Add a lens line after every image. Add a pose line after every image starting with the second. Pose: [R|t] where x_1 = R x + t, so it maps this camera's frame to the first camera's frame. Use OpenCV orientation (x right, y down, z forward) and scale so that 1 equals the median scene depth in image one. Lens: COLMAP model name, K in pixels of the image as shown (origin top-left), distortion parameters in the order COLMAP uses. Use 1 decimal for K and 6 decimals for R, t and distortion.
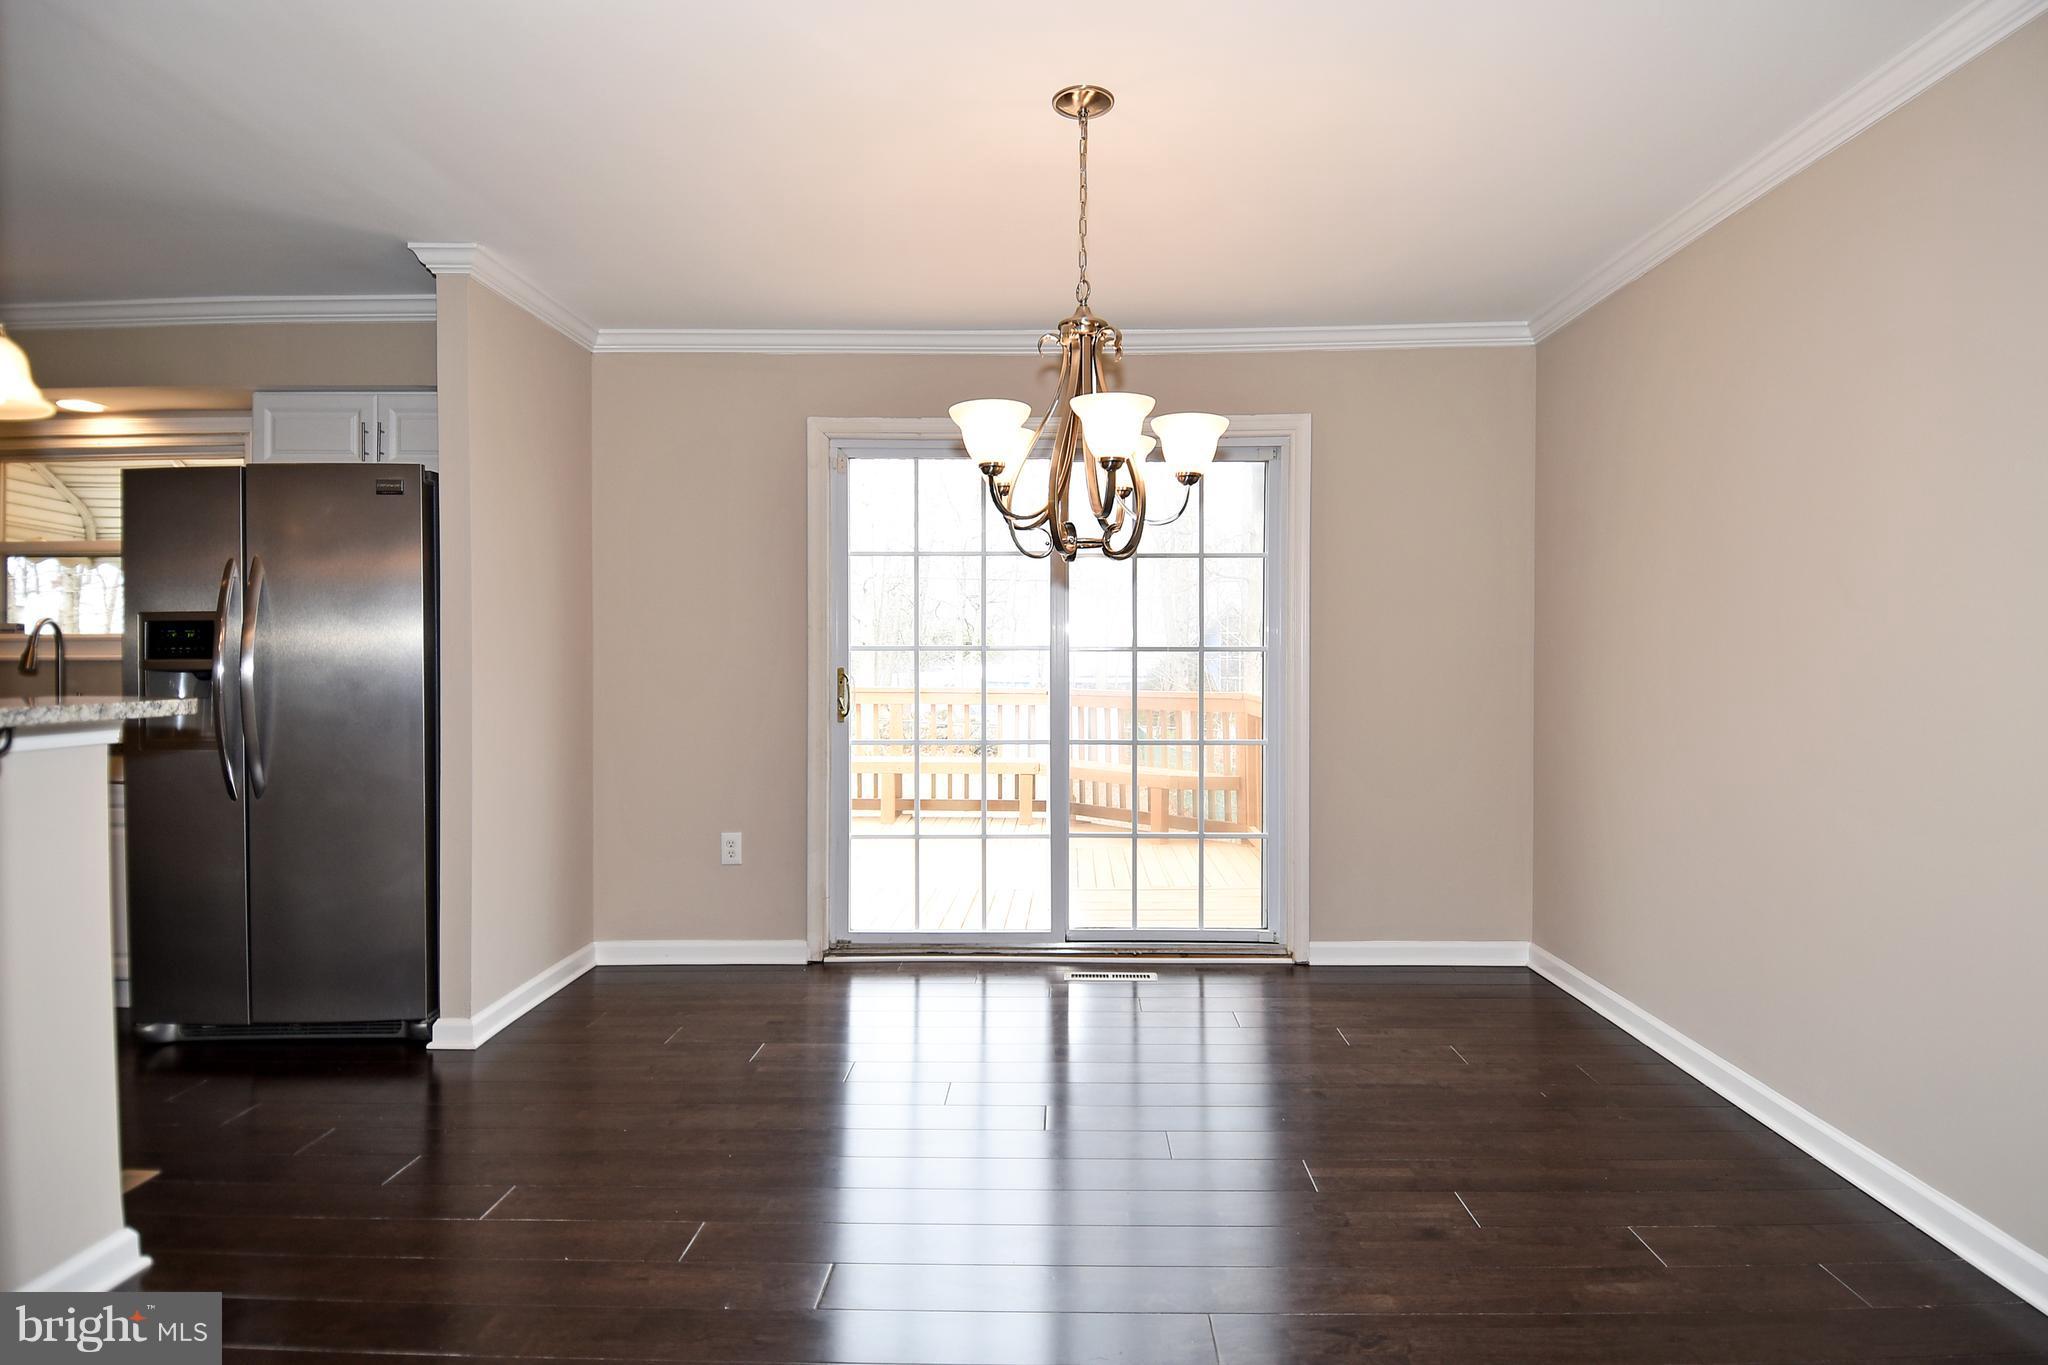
lens RADIAL K [[1089.7, 0, 1033.8], [0, 1089.7, 656.7], [0, 0, 1]] dist [0.036400, -0.000896]
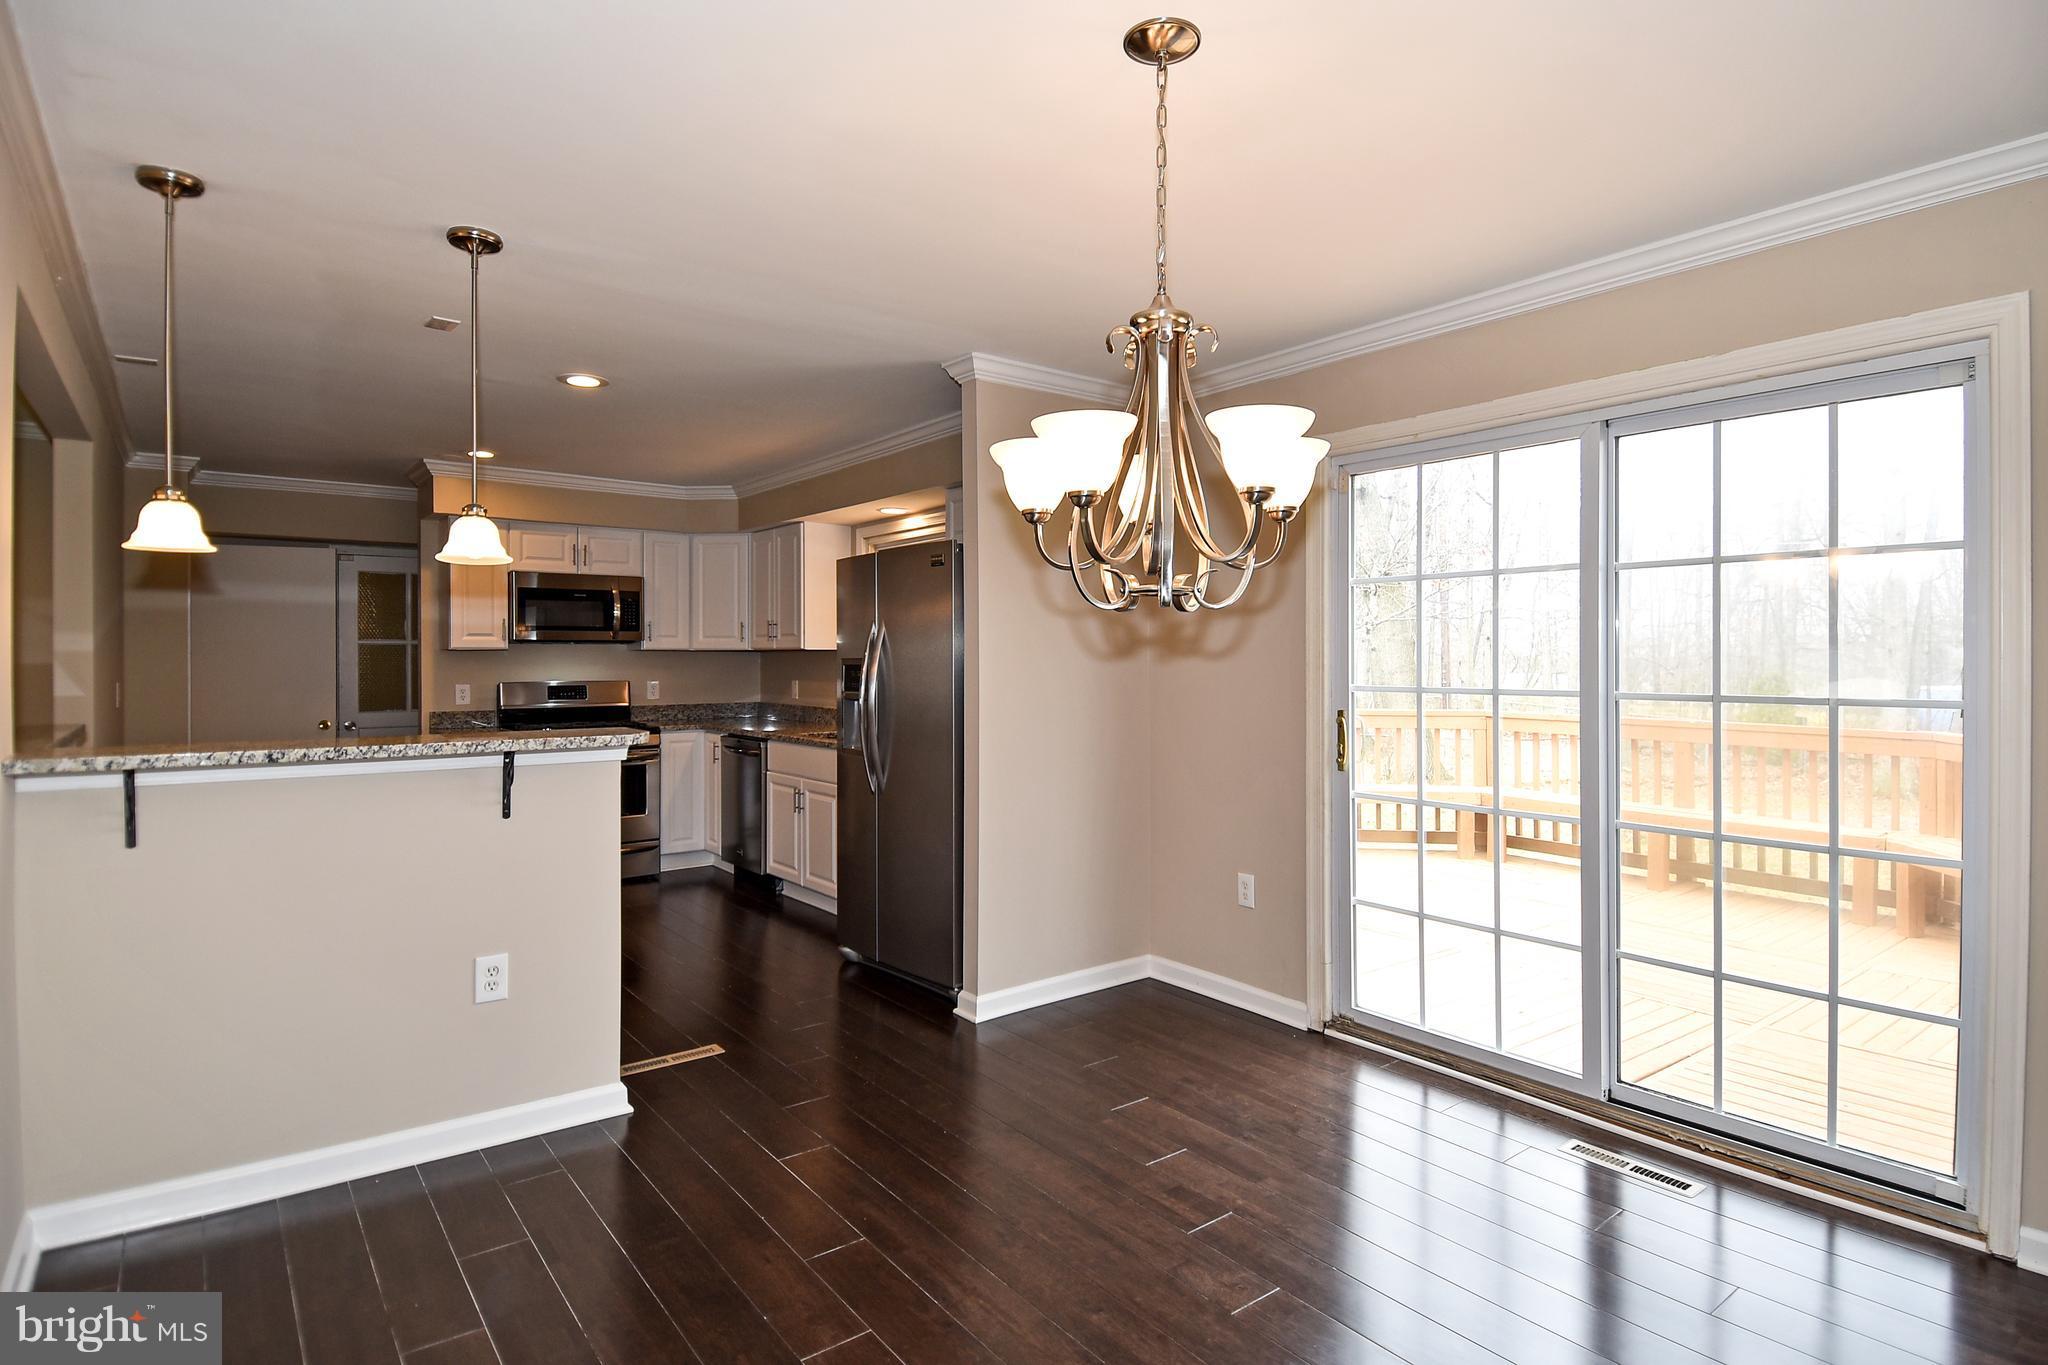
lens RADIAL K [[1076.3, 0, 1056.8], [0, 1076.3, 651.9], [0, 0, 1]] dist [0.054942, -0.045836]
pose [[0.636770, -0.004461, -0.771041, 0.361045], [-0.000322, 0.999982, -0.006051, -0.031242], [0.771053, 0.004102, 0.636757, 0.256690]]
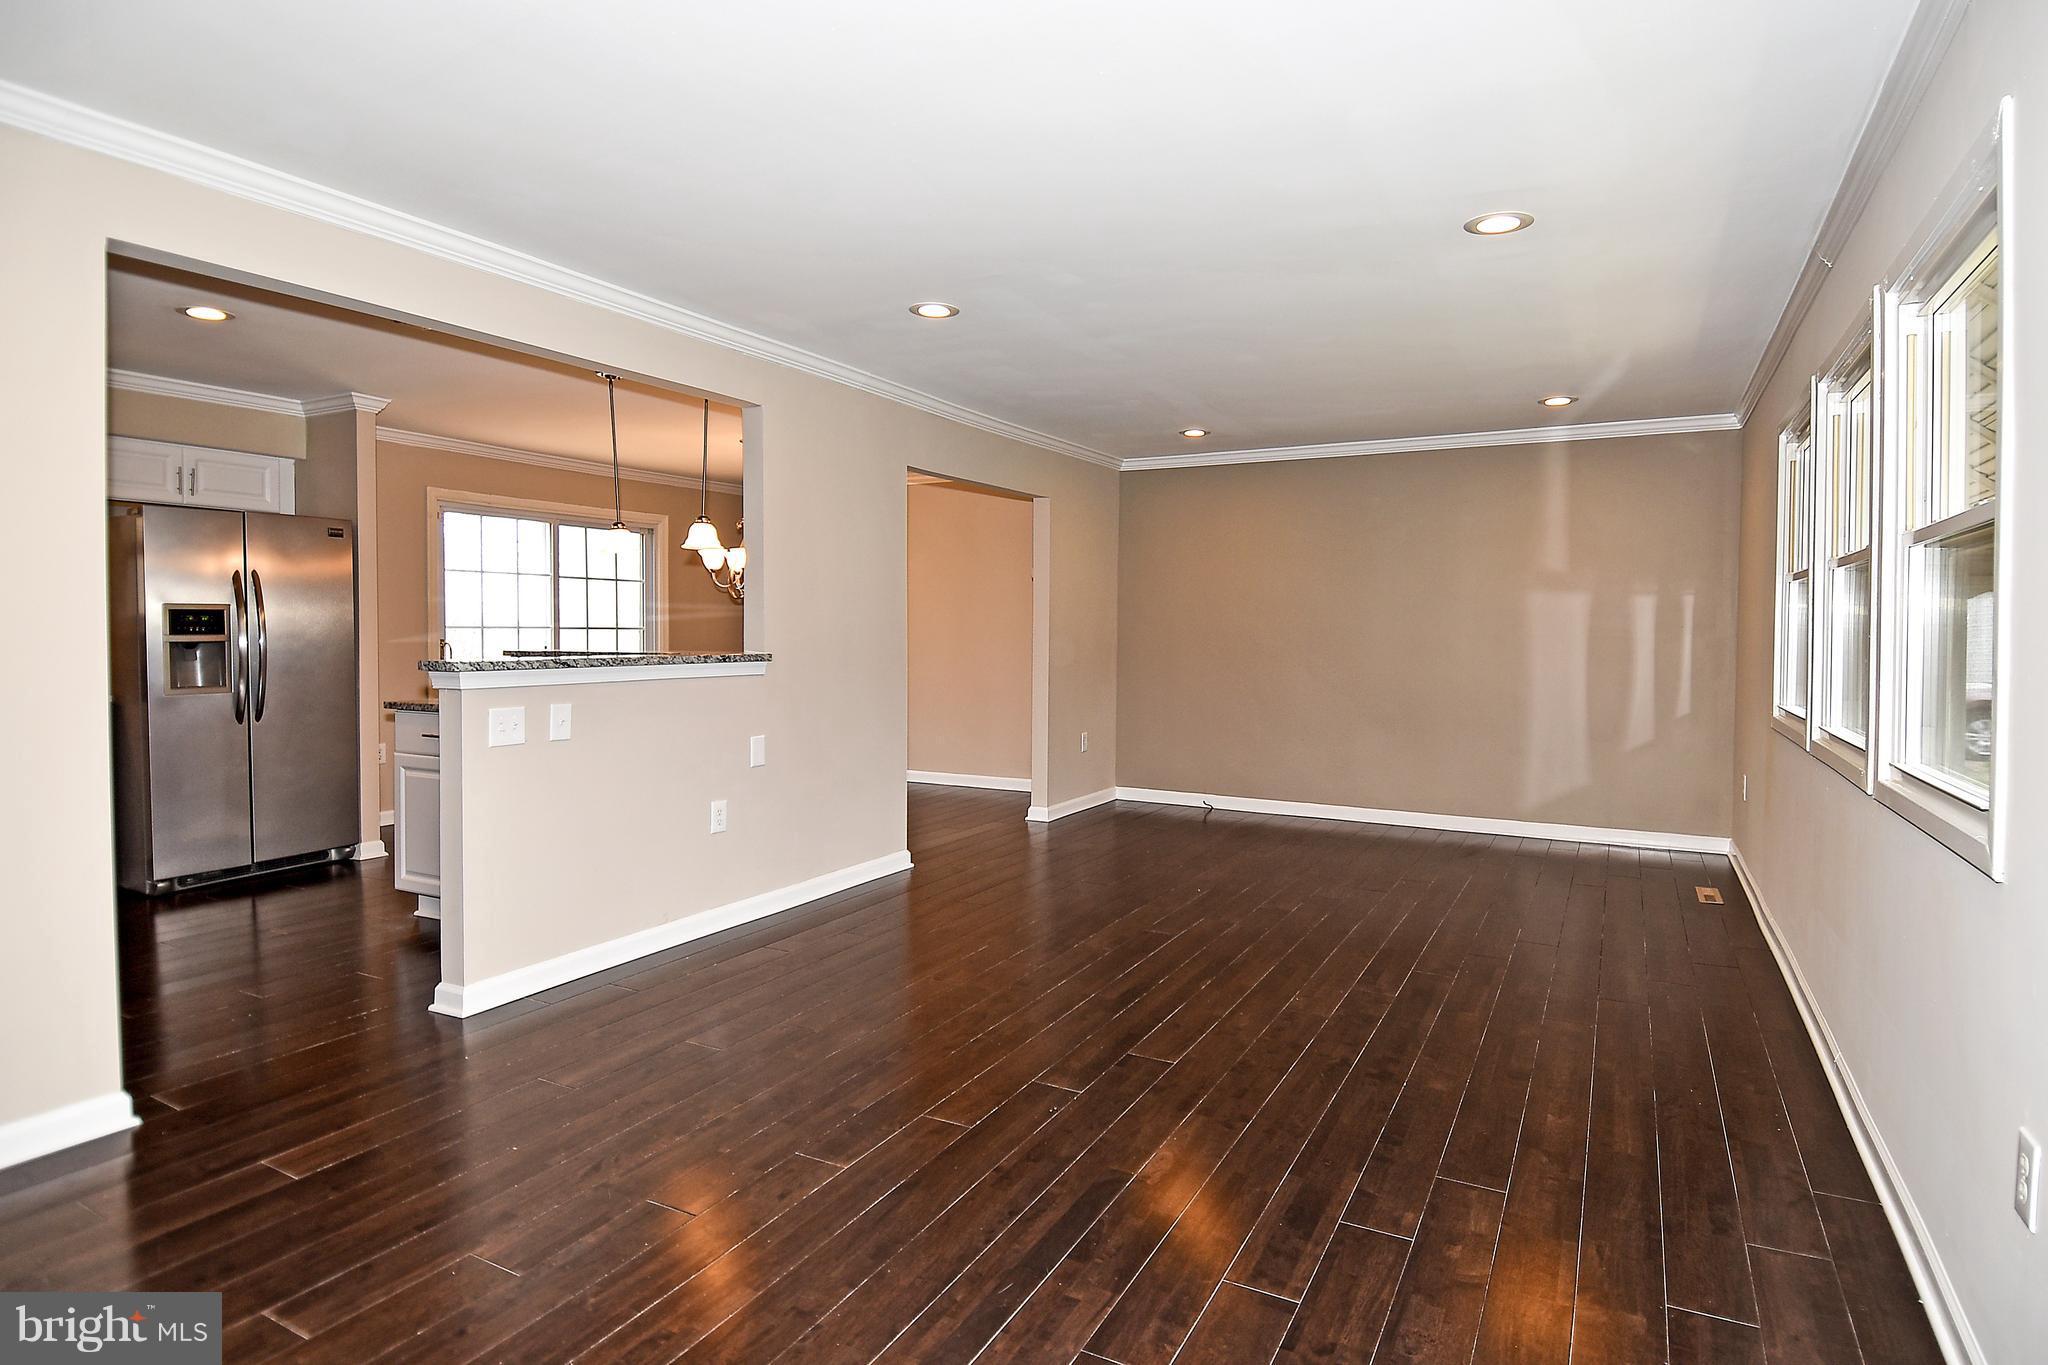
lens RADIAL K [[1076.3, 0, 1056.8], [0, 1076.3, 651.9], [0, 0, 1]] dist [0.054942, -0.045836]
pose [[0.438242, -0.018381, 0.898669, -1.293237], [-0.000429, 0.999787, 0.020658, -0.005030], [-0.898857, -0.009439, 0.438141, -0.580519]]
